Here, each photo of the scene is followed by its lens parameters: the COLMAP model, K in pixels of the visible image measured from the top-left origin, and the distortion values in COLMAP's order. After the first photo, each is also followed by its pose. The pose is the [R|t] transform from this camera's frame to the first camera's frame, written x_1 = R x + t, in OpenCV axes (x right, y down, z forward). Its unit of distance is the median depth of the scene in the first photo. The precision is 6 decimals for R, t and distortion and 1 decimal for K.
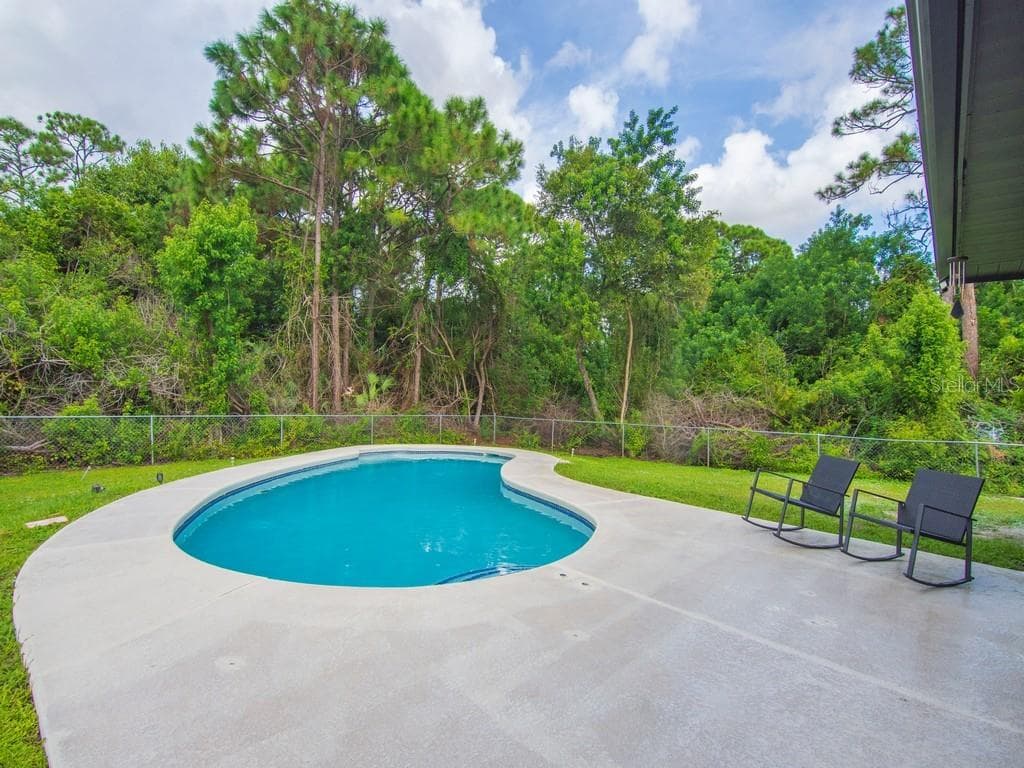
lens RADIAL K [[494.0, 0, 512.4], [0, 494.0, 396.1], [0, 0, 1]] dist [-0.006868, -0.008124]
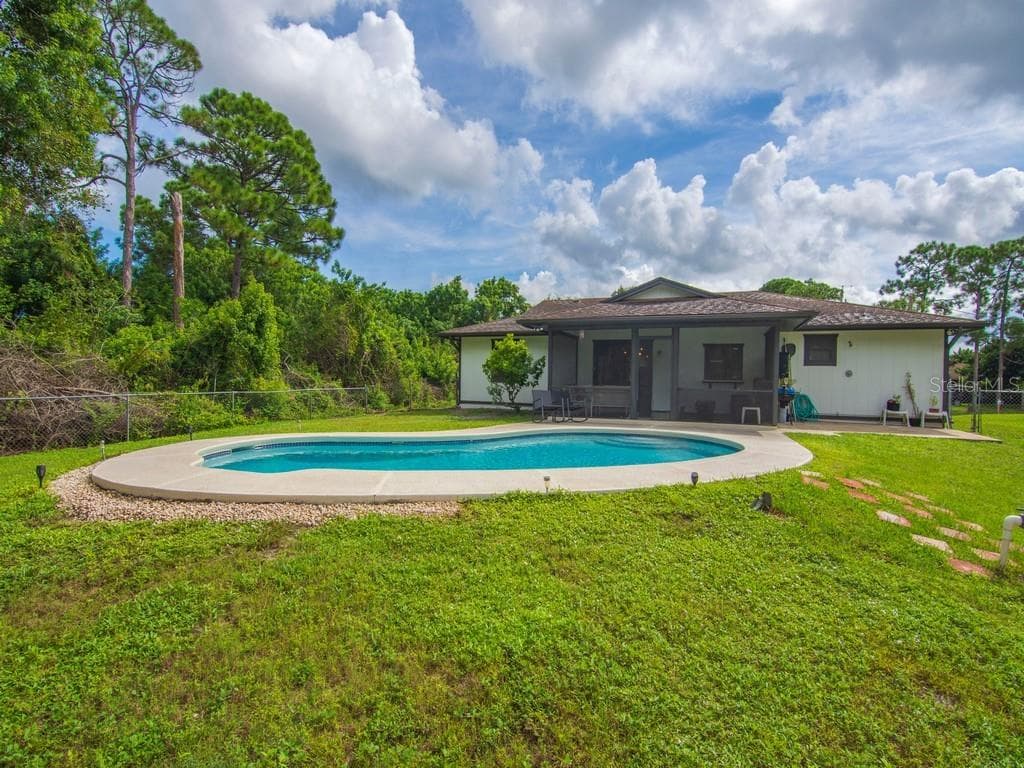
lens RADIAL K [[483.3, 0, 512.0], [0, 483.3, 384.0], [0, 0, 1]] dist [-0.000967, -0.019831]
pose [[-0.347281, -0.049174, 0.936471, -0.492350], [-0.026313, 0.998742, 0.042686, -0.005902], [-0.937392, -0.009817, -0.348139, 0.619822]]
